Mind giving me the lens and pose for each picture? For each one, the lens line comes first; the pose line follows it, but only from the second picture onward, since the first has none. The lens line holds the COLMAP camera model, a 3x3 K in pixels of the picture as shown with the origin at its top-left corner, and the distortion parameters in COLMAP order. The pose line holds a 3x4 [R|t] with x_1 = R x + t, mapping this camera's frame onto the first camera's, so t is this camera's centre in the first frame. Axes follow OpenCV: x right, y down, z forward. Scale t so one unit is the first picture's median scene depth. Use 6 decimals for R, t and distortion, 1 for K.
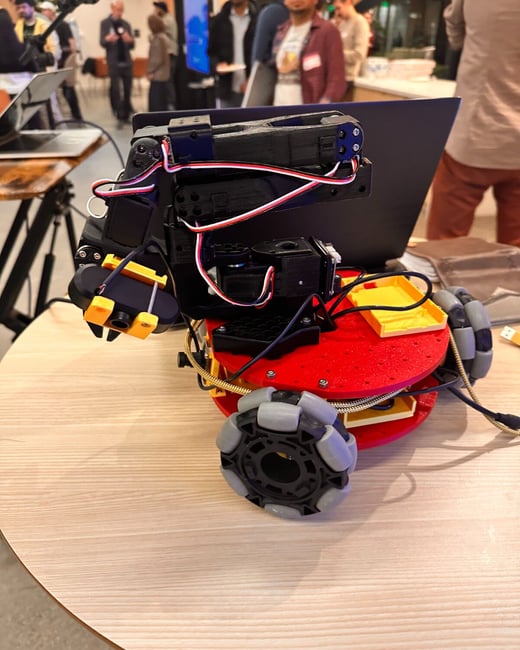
lens RADIAL K [[529.4, 0, 261.4], [0, 529.4, 312.0], [0, 0, 1]] dist [0.047895, -0.049553]
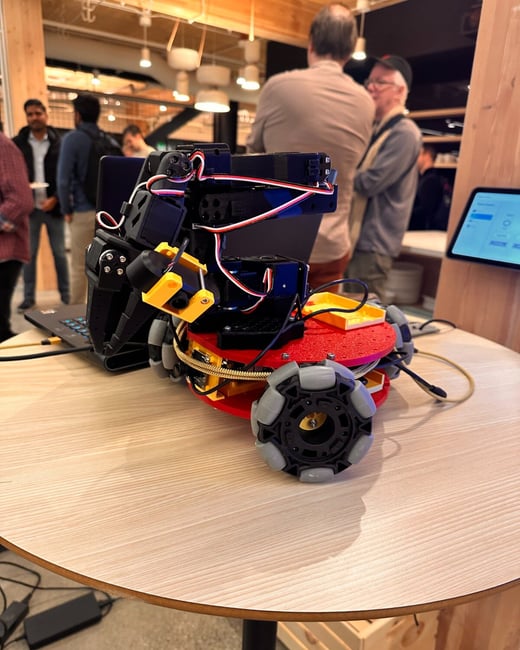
lens RADIAL K [[529.4, 0, 261.4], [0, 529.4, 312.0], [0, 0, 1]] dist [0.047895, -0.049553]
pose [[0.913599, -0.053102, 0.403135, -0.497586], [0.146564, 0.967797, -0.204668, 0.258843], [-0.379284, 0.246069, 0.891961, -0.020862]]
